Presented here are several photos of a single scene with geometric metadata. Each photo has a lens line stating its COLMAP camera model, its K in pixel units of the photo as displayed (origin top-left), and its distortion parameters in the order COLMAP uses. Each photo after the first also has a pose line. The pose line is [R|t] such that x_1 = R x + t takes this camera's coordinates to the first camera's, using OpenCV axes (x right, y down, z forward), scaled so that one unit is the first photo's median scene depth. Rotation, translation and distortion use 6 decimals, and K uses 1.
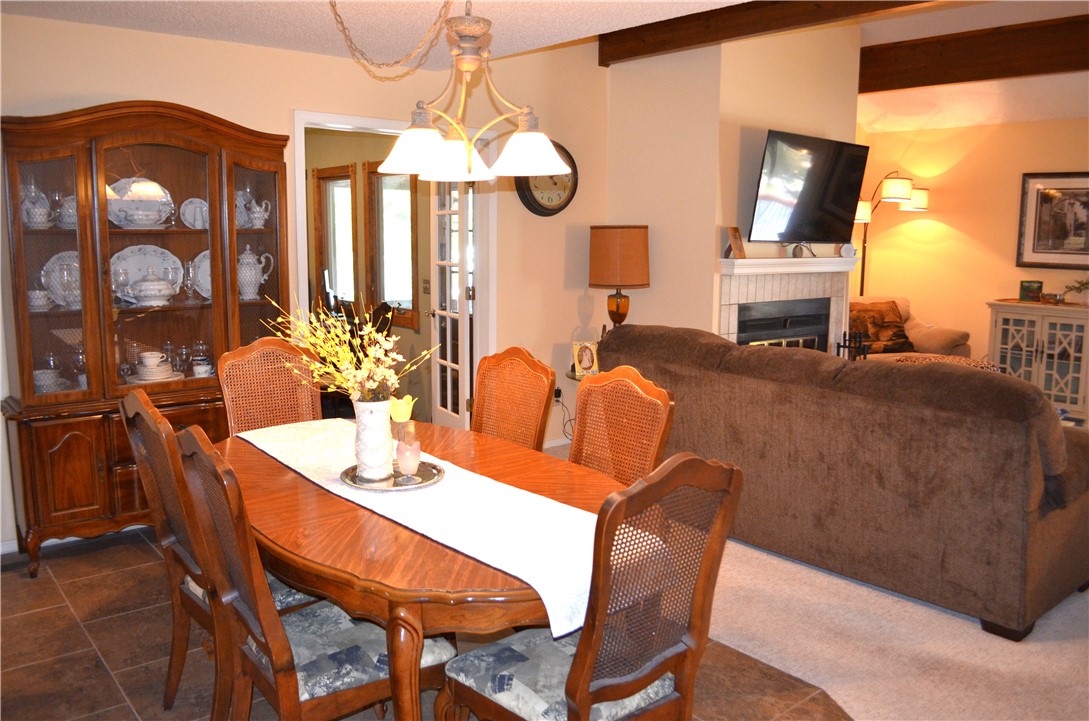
lens RADIAL K [[856.1, 0, 544.5], [0, 856.1, 360.5], [0, 0, 1]] dist [-0.078183, -0.002227]
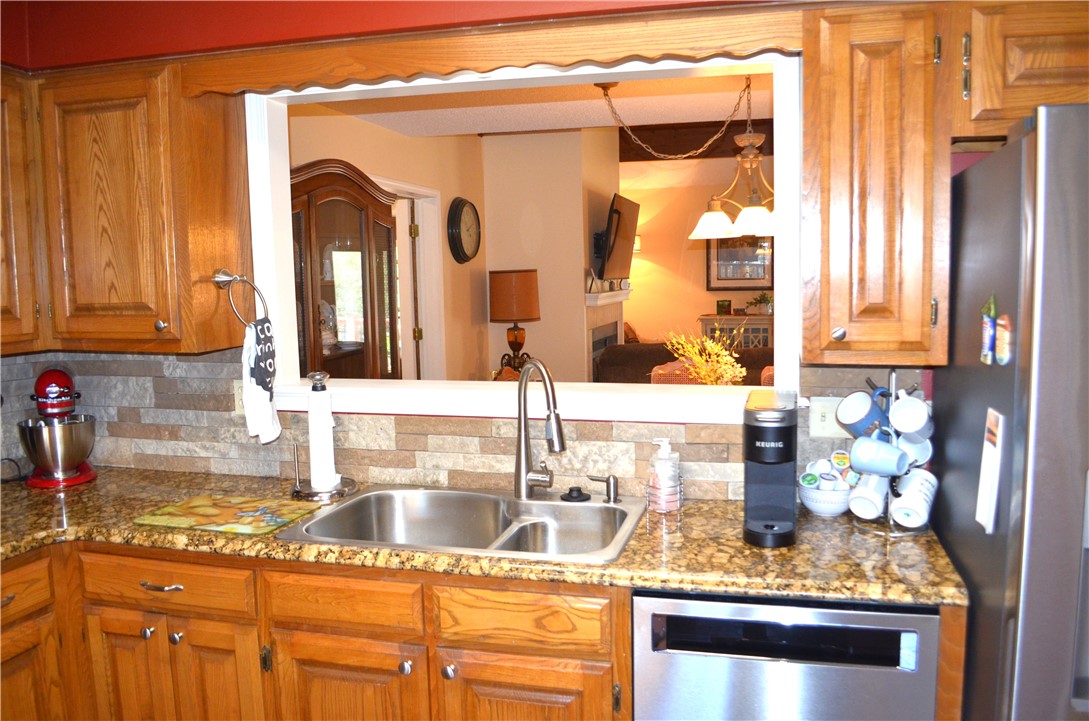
lens RADIAL K [[879.6, 0, 544.5], [0, 879.6, 360.5], [0, 0, 1]] dist [-0.003163, -0.003826]
pose [[0.816973, -0.082944, 0.570680, -0.534728], [0.112113, 0.993565, -0.016092, -0.005873], [-0.565673, 0.077127, 0.821015, -0.029864]]
